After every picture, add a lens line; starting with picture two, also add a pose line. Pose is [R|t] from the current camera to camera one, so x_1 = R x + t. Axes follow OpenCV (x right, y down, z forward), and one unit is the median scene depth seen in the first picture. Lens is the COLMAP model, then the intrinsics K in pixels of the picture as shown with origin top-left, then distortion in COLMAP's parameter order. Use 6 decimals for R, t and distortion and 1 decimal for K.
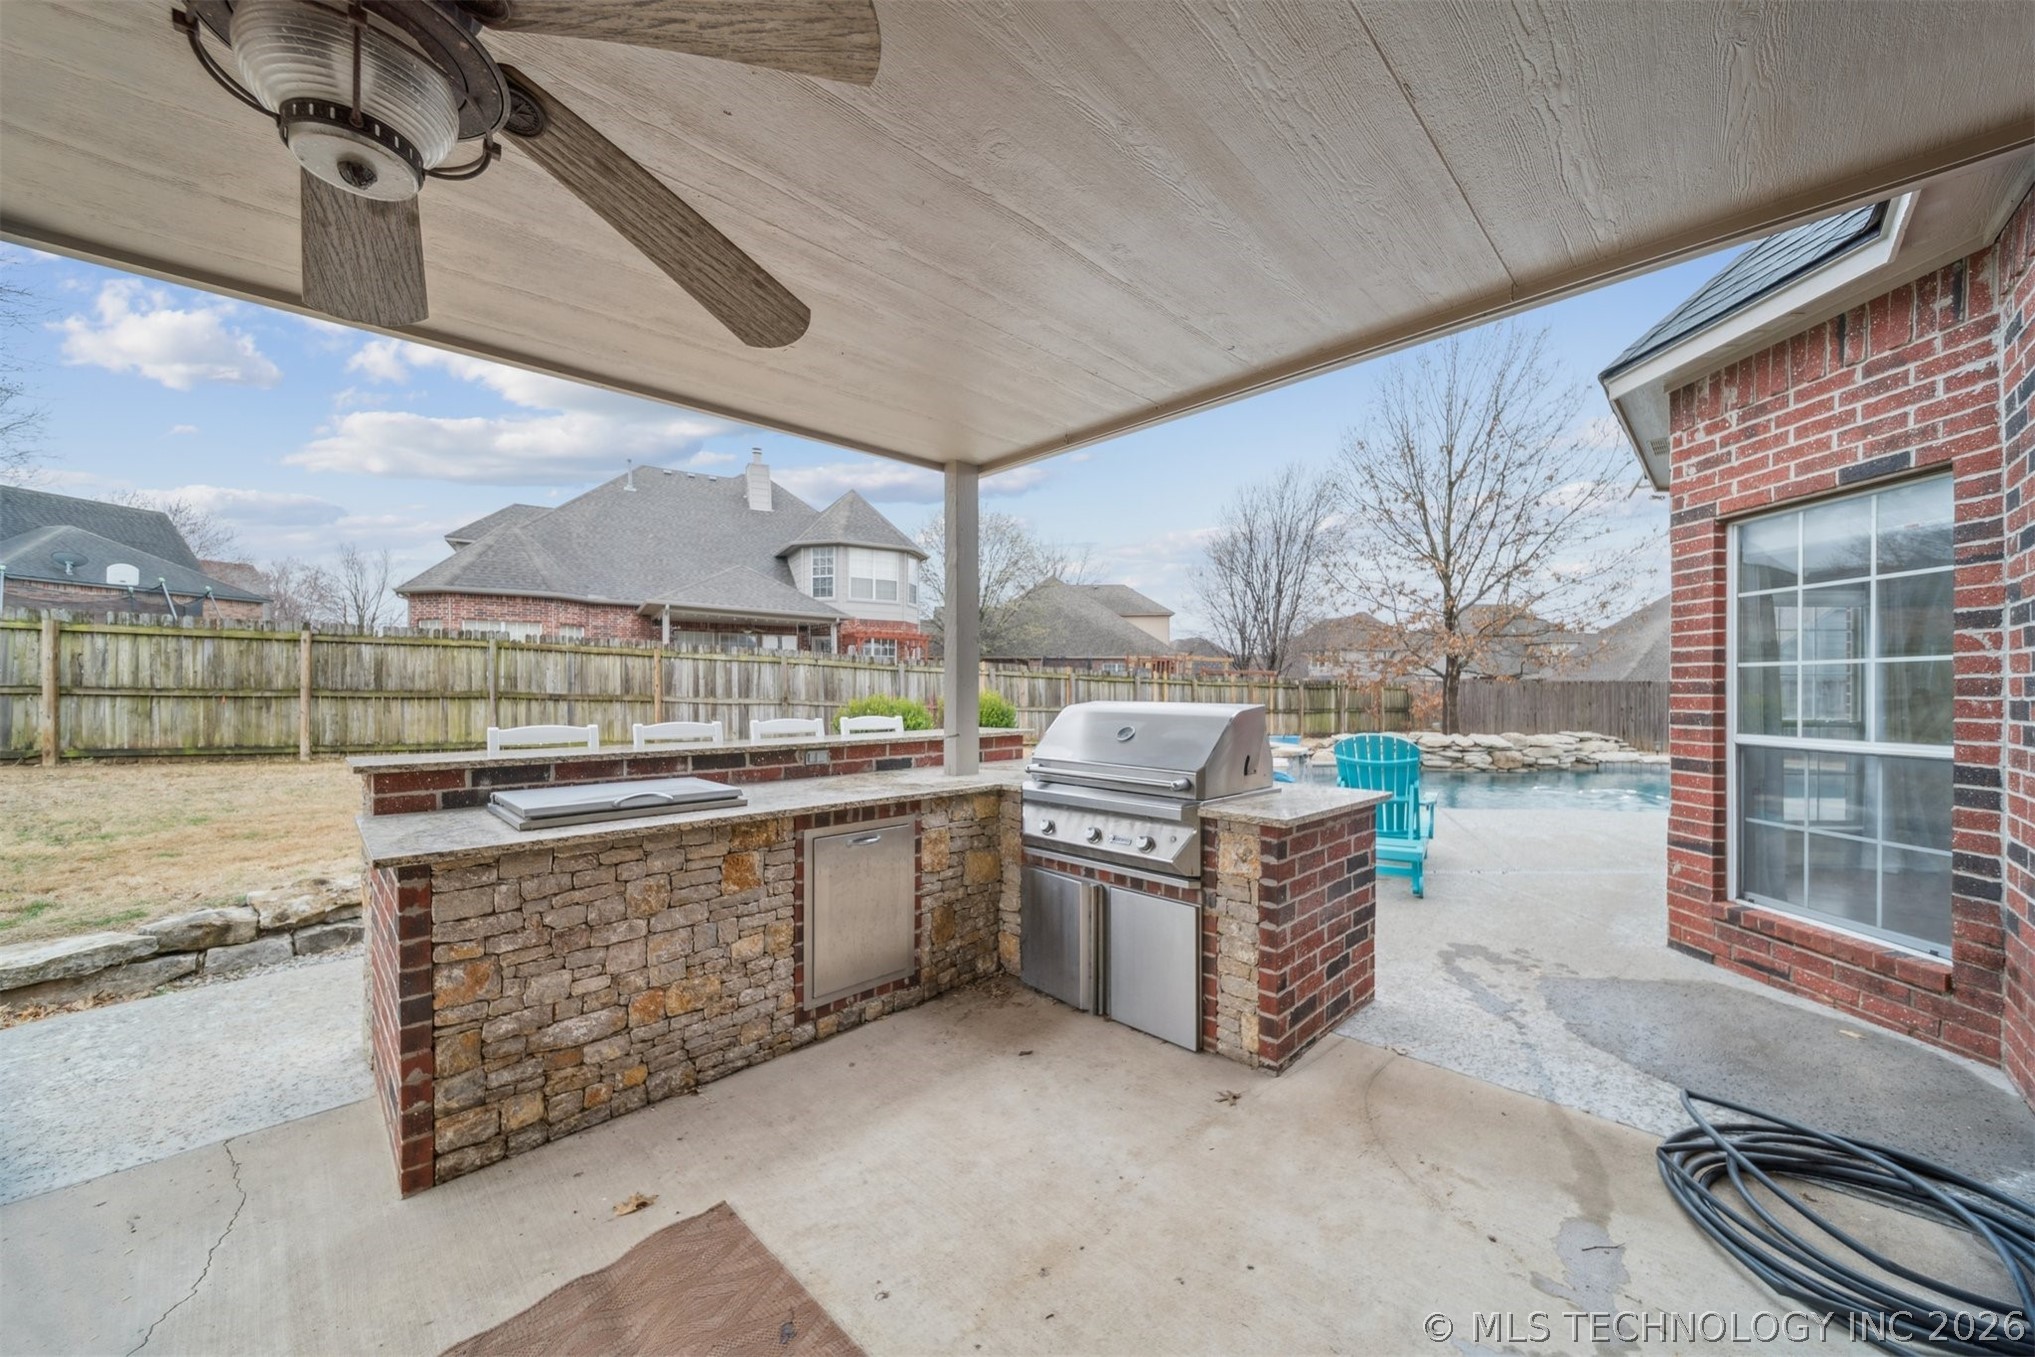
lens RADIAL K [[718.7, 0, 1021.6], [0, 718.7, 689.6], [0, 0, 1]] dist [-0.000097, -0.001096]
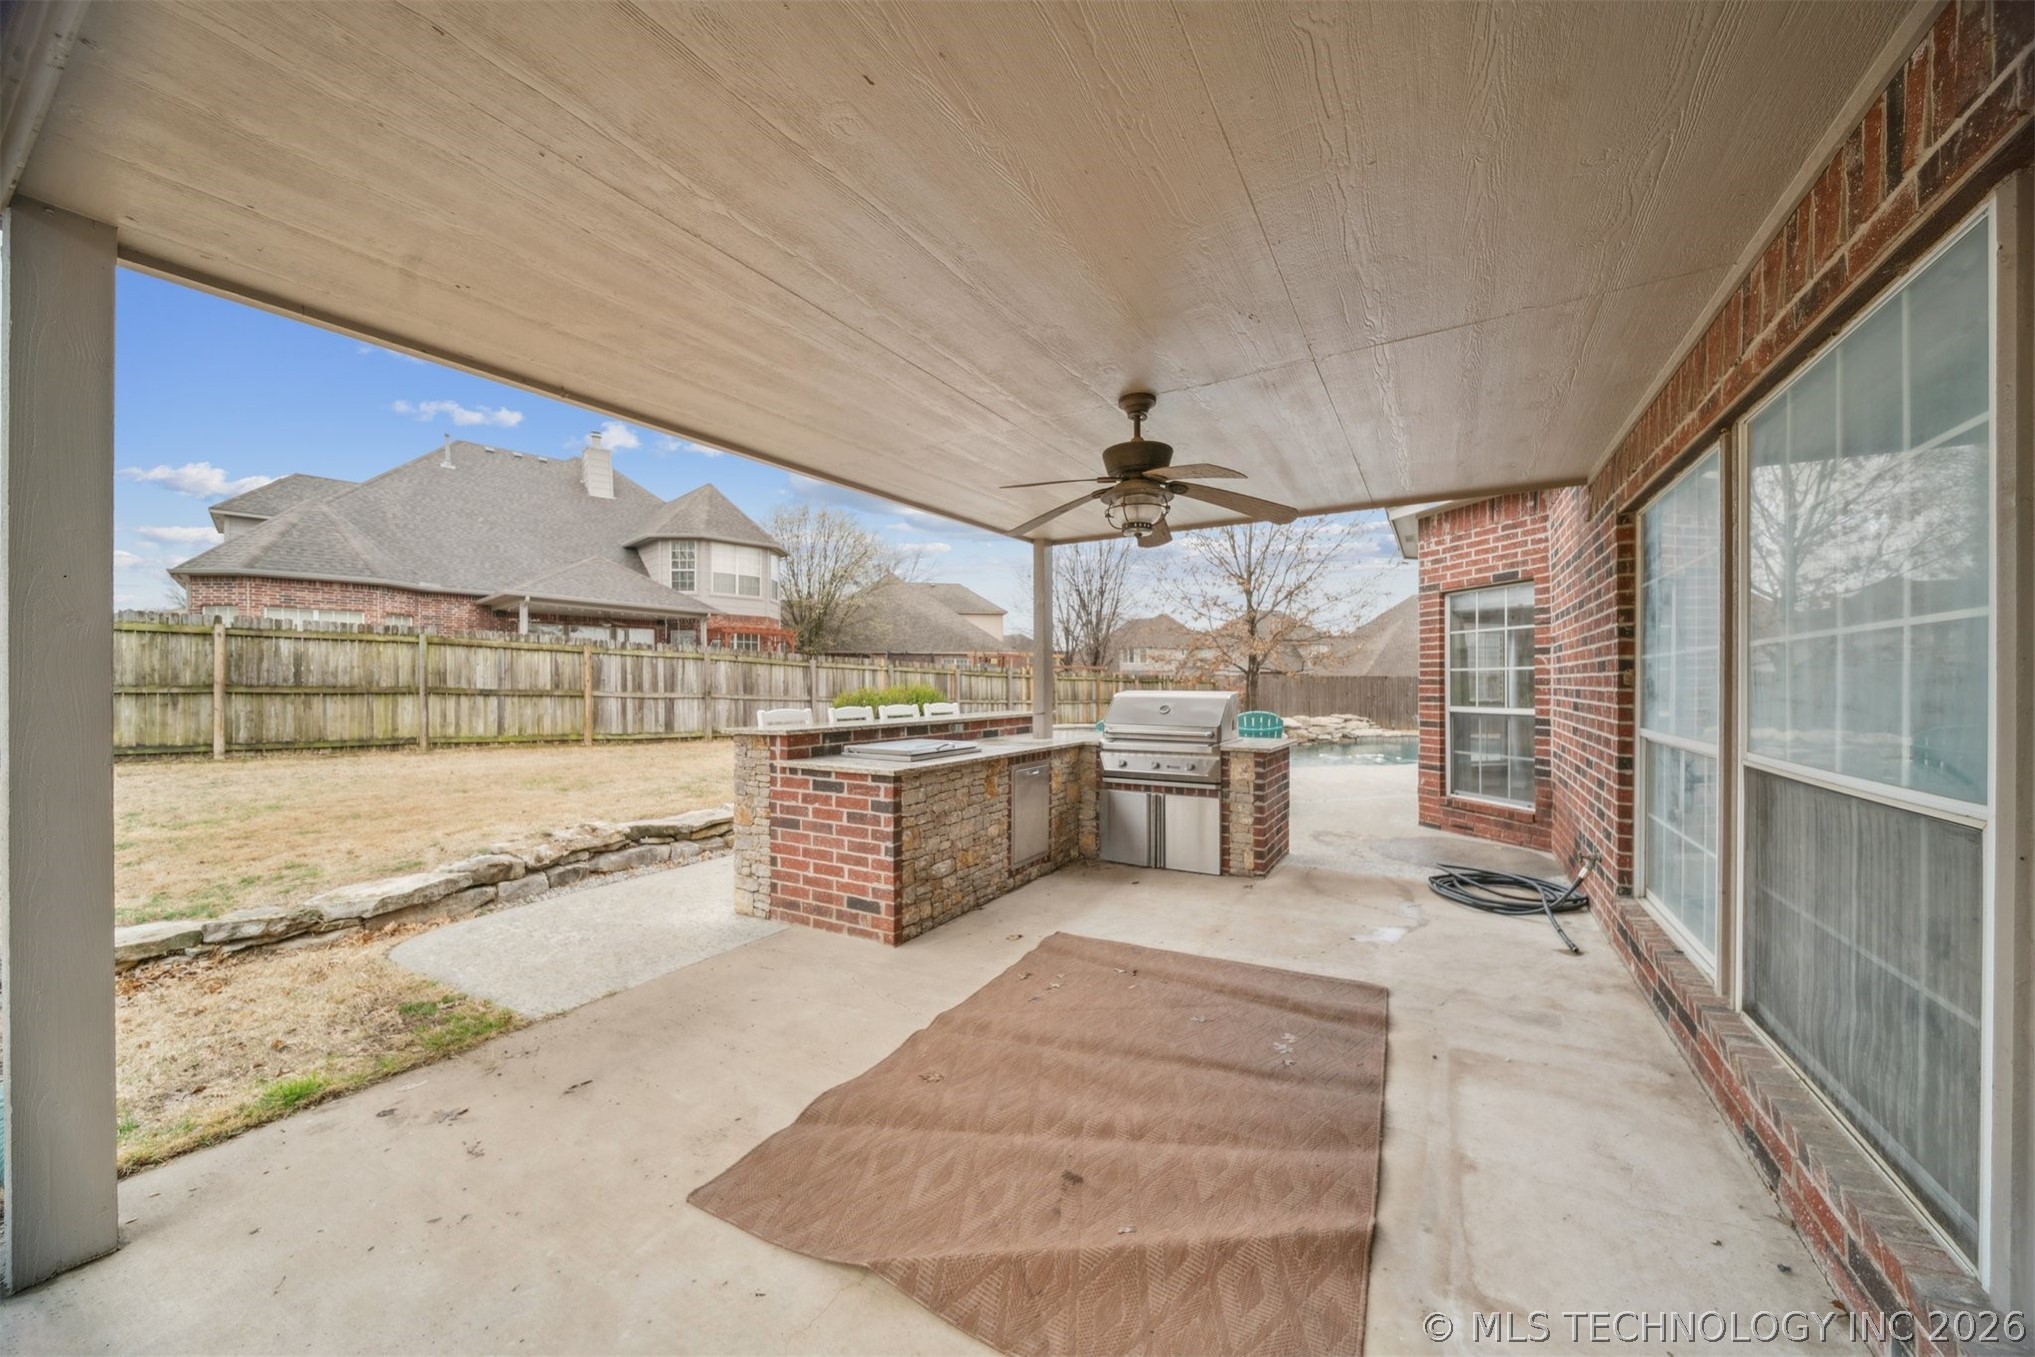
lens RADIAL K [[718.7, 0, 1013.4], [0, 718.7, 680.0], [0, 0, 1]] dist [-0.000097, -0.001096]
pose [[0.968643, -0.001308, 0.248451, -0.510669], [0.002432, 0.999988, -0.004218, -0.001919], [-0.248443, 0.004690, 0.968635, -0.475738]]
